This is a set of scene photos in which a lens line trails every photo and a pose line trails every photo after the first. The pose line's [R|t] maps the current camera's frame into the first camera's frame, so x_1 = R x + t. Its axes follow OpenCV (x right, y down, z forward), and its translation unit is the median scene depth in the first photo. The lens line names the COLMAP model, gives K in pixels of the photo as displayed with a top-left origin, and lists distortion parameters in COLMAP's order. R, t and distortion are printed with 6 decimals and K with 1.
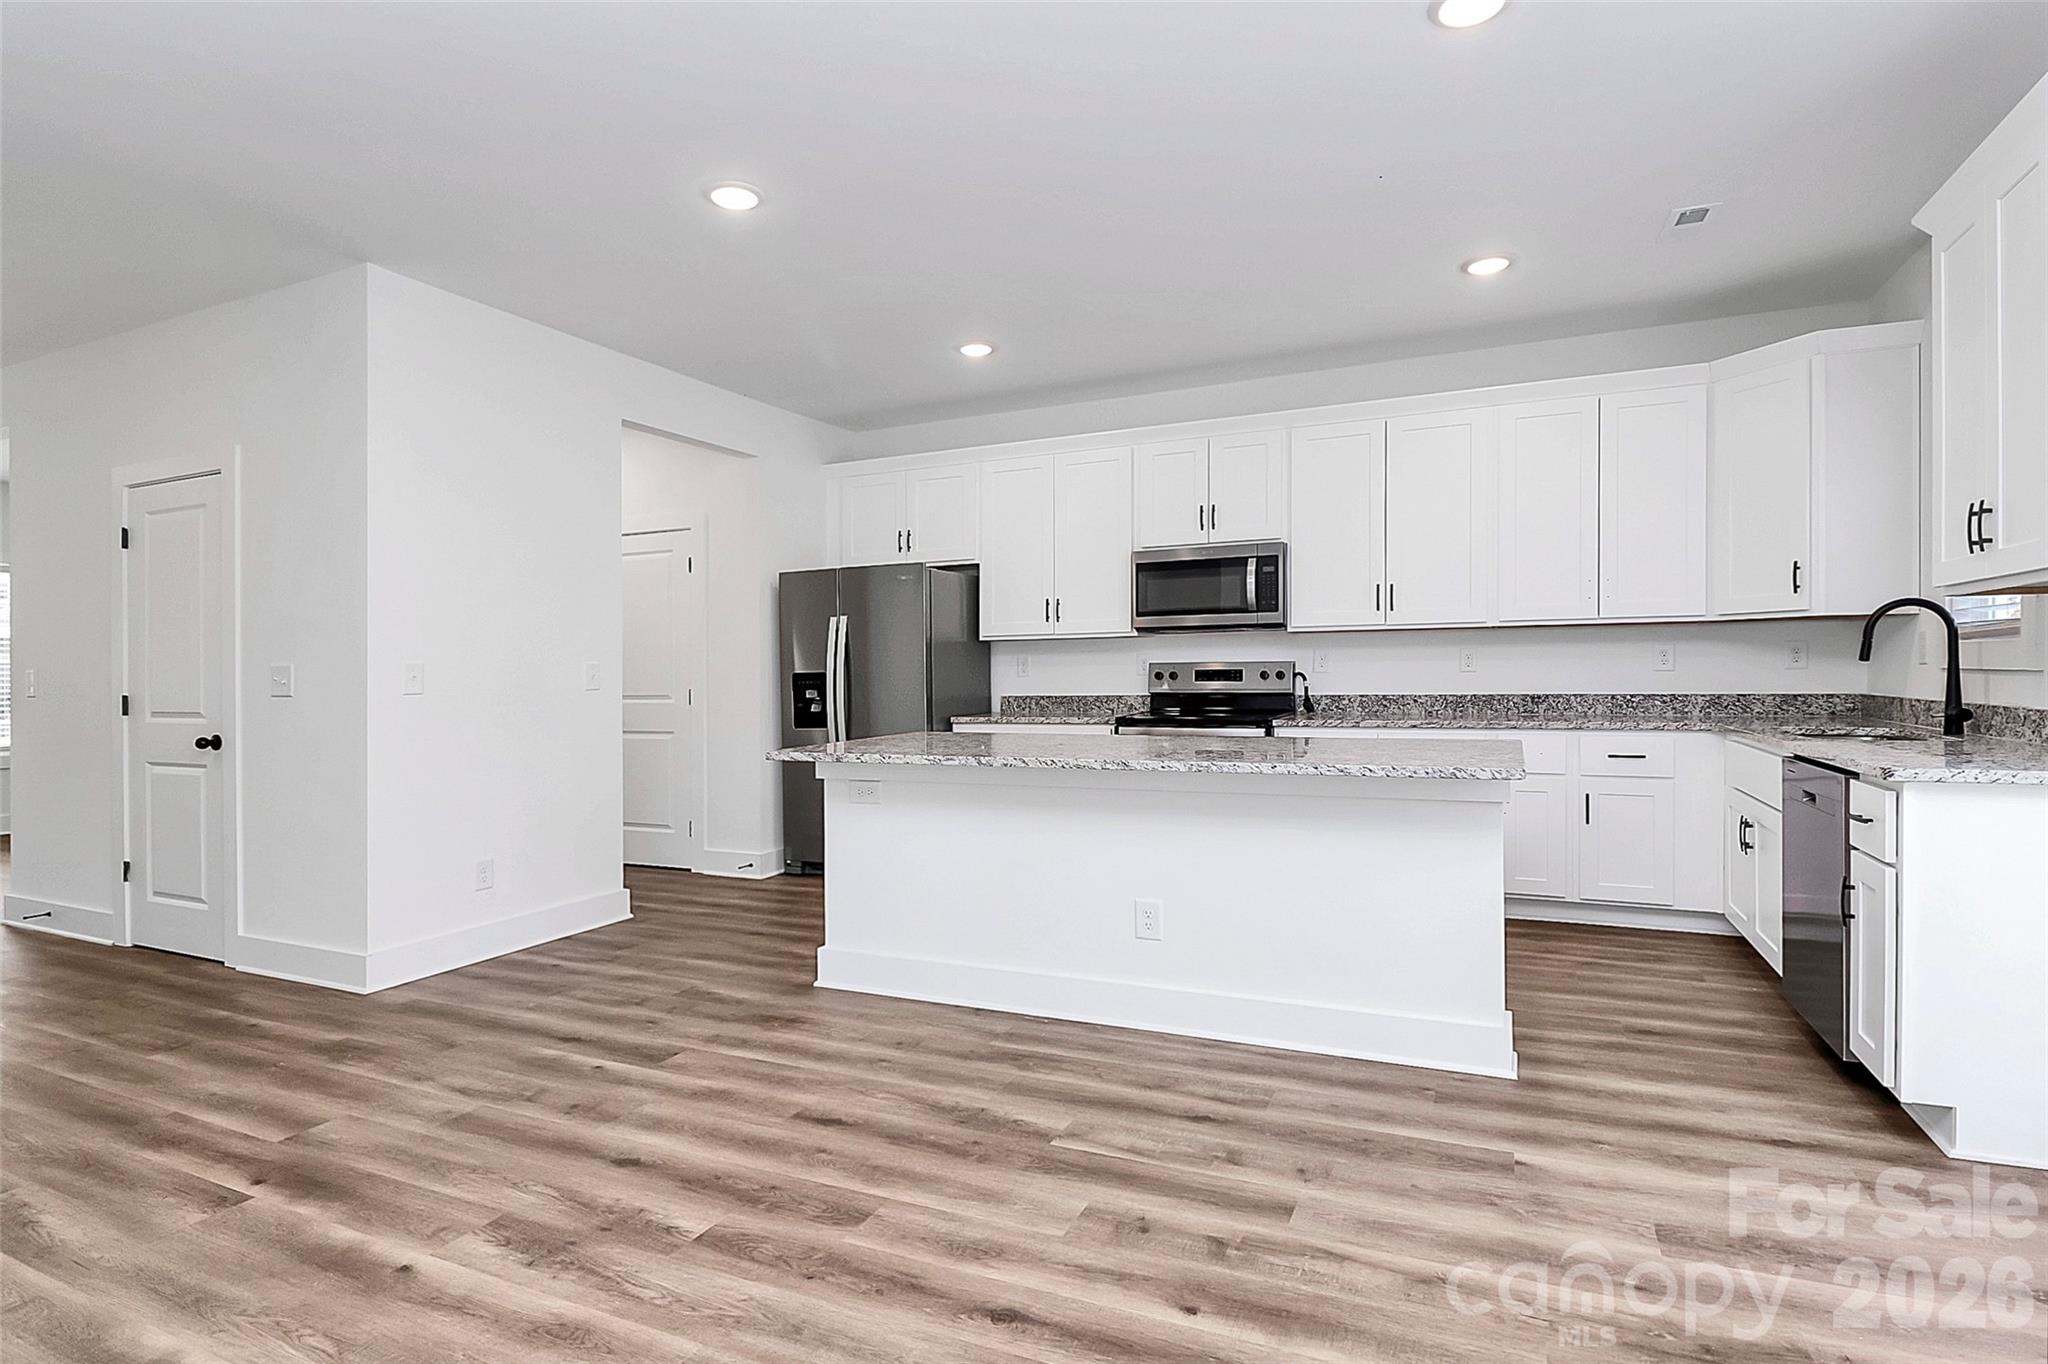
lens RADIAL K [[1015.7, 0, 1056.1], [0, 1015.7, 656.4], [0, 0, 1]] dist [-0.005563, -0.005218]
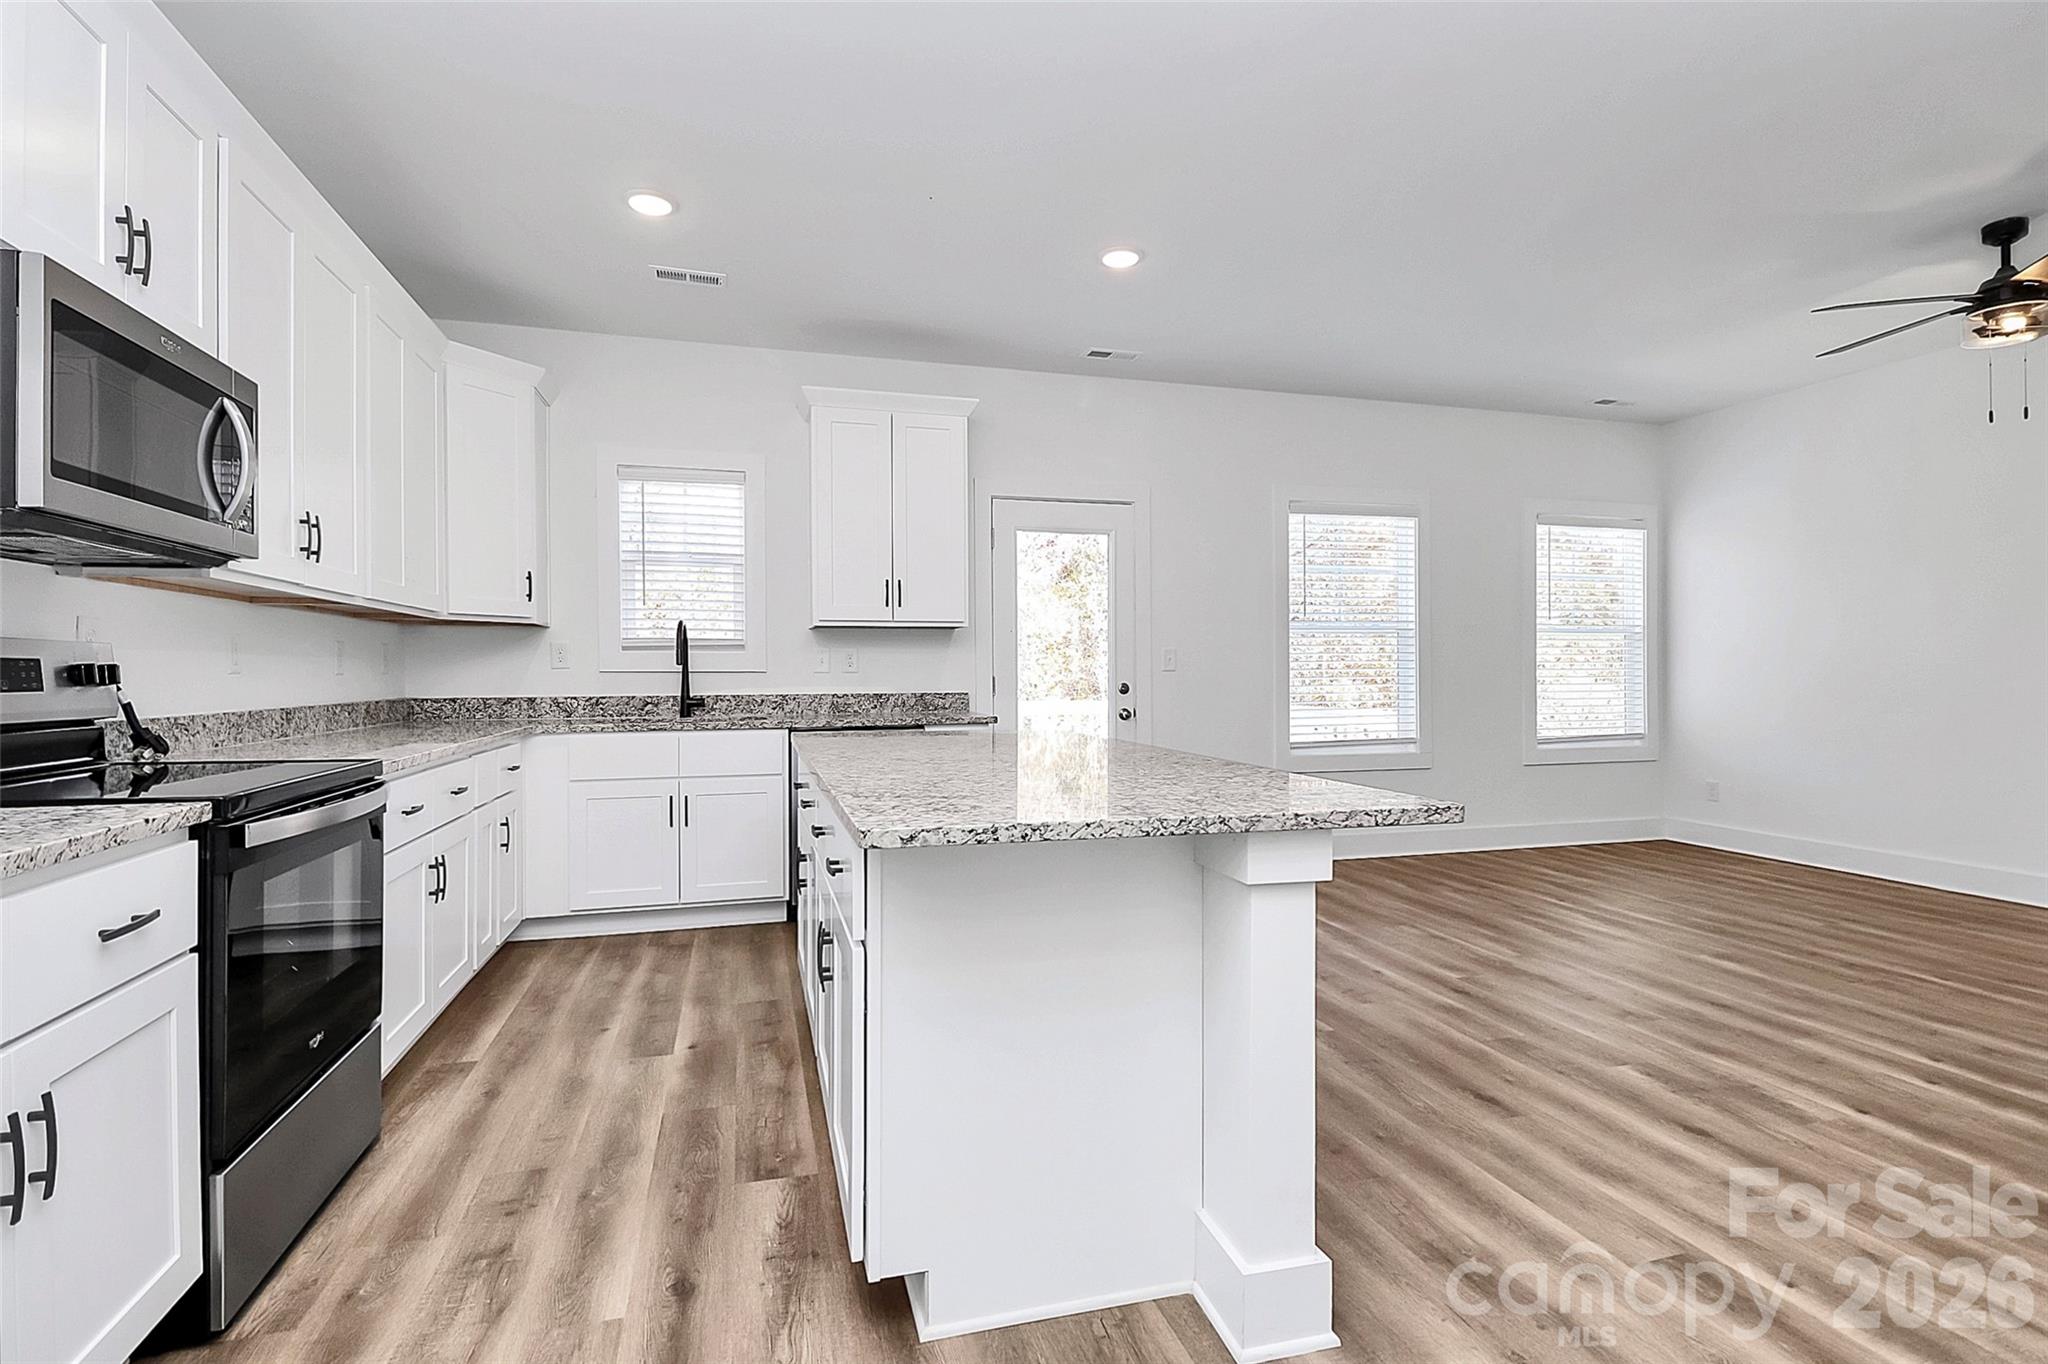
lens RADIAL K [[1013.9, 0, 1042.4], [0, 1013.9, 679.5], [0, 0, 1]] dist [0.008169, -0.013506]
pose [[-0.643088, -0.000519, 0.765792, -0.646491], [-0.003557, 0.999991, -0.002309, 0.026696], [-0.765784, -0.004209, -0.643084, 1.793543]]
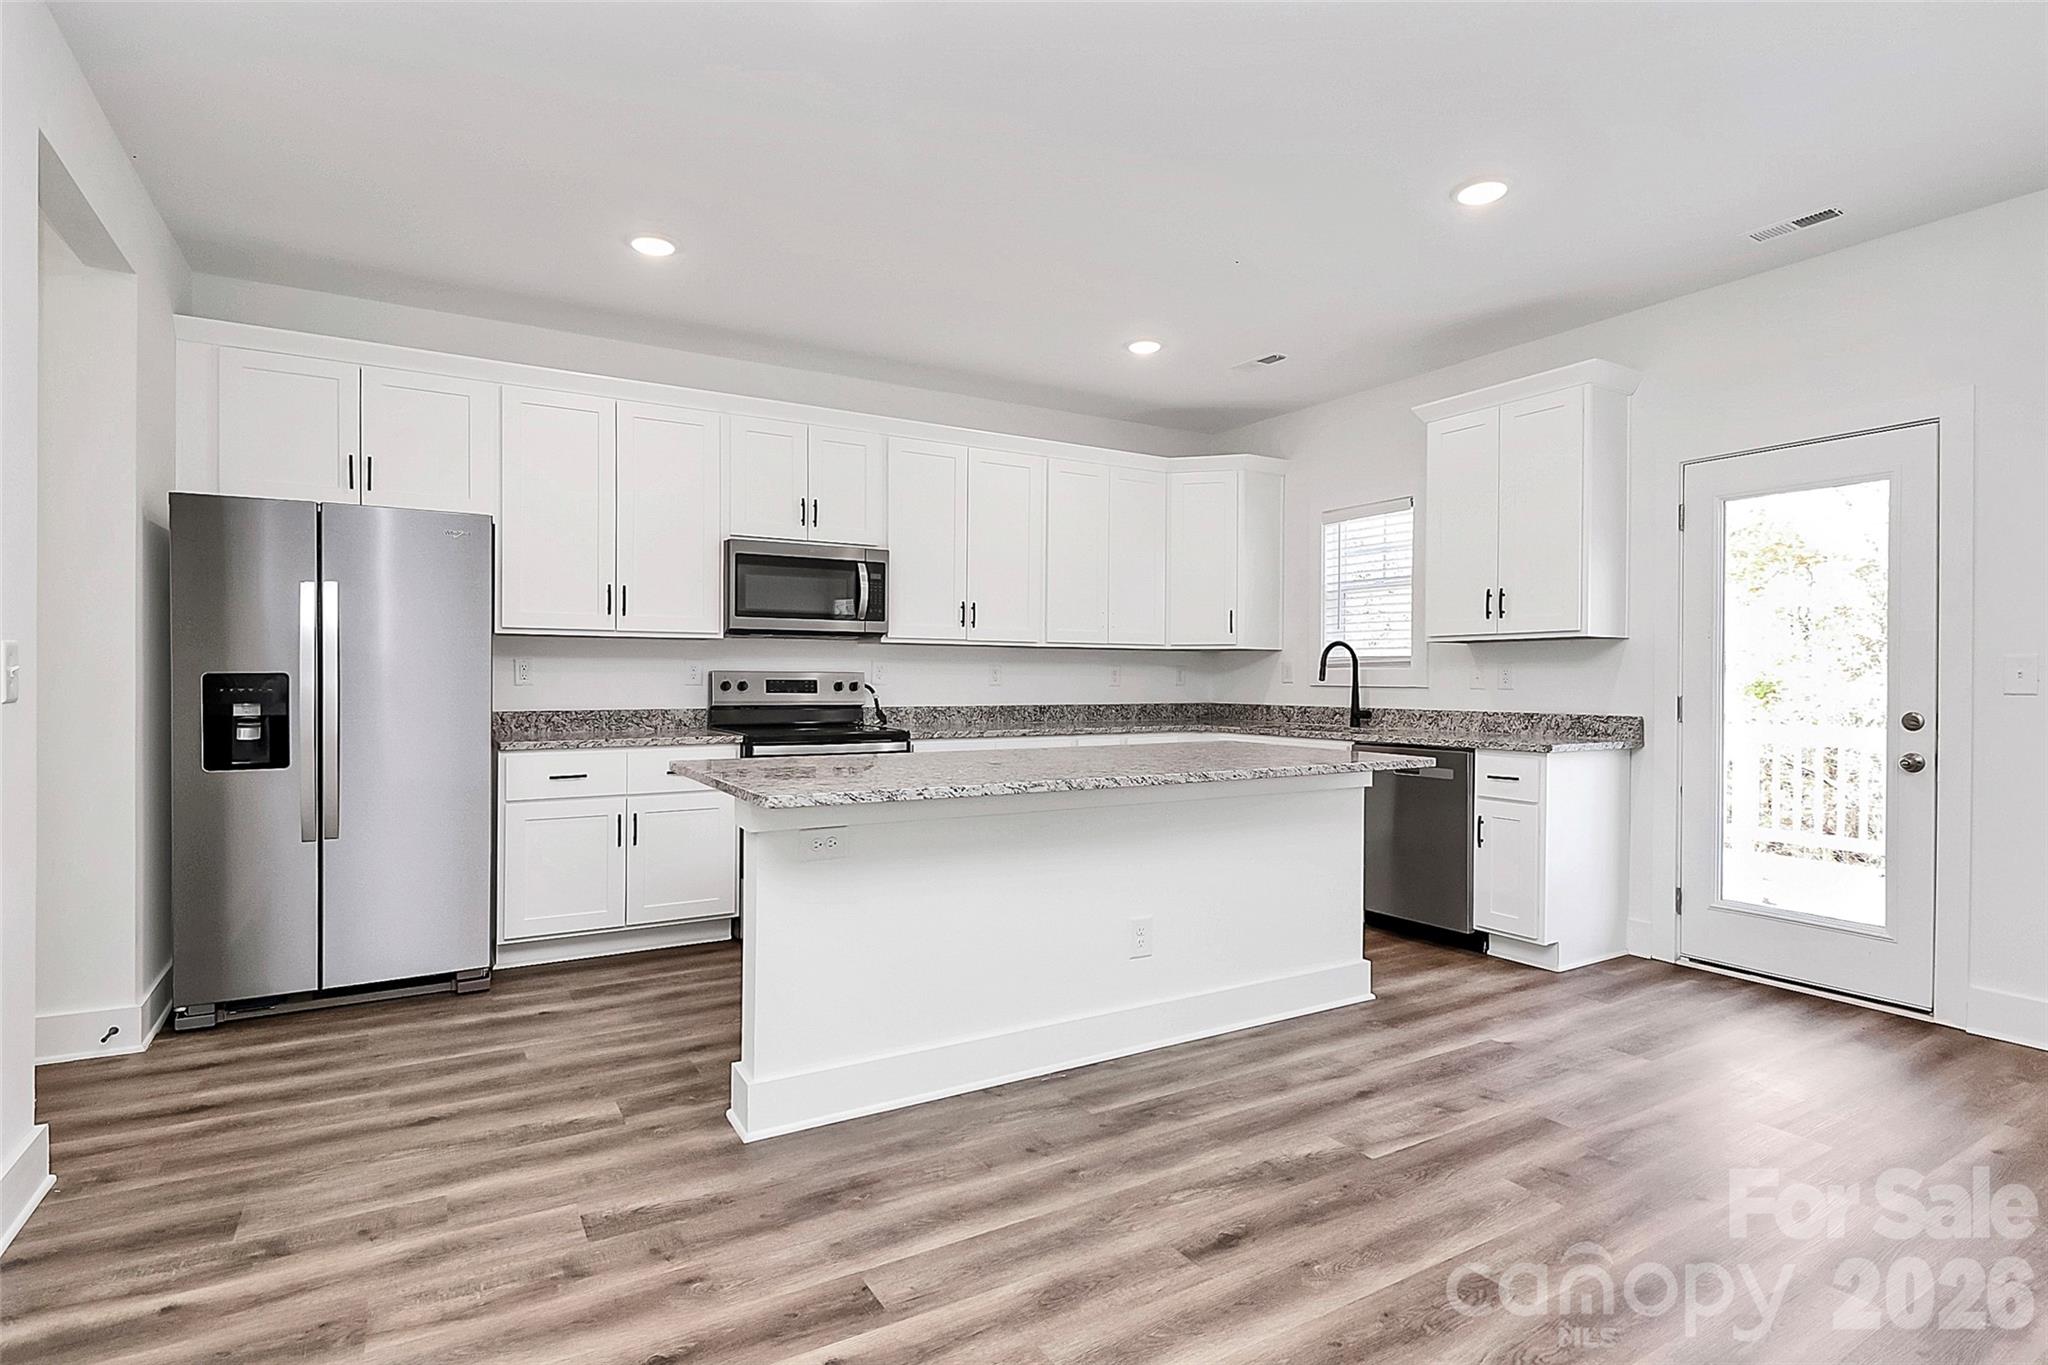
lens RADIAL K [[1015.7, 0, 988.4], [0, 1015.7, 659.0], [0, 0, 1]] dist [-0.005563, -0.005218]
pose [[0.600285, 0.030533, 0.799203, -0.879399], [-0.024518, 0.999504, -0.019769, 0.015330], [-0.799410, -0.007728, 0.600736, 0.594799]]
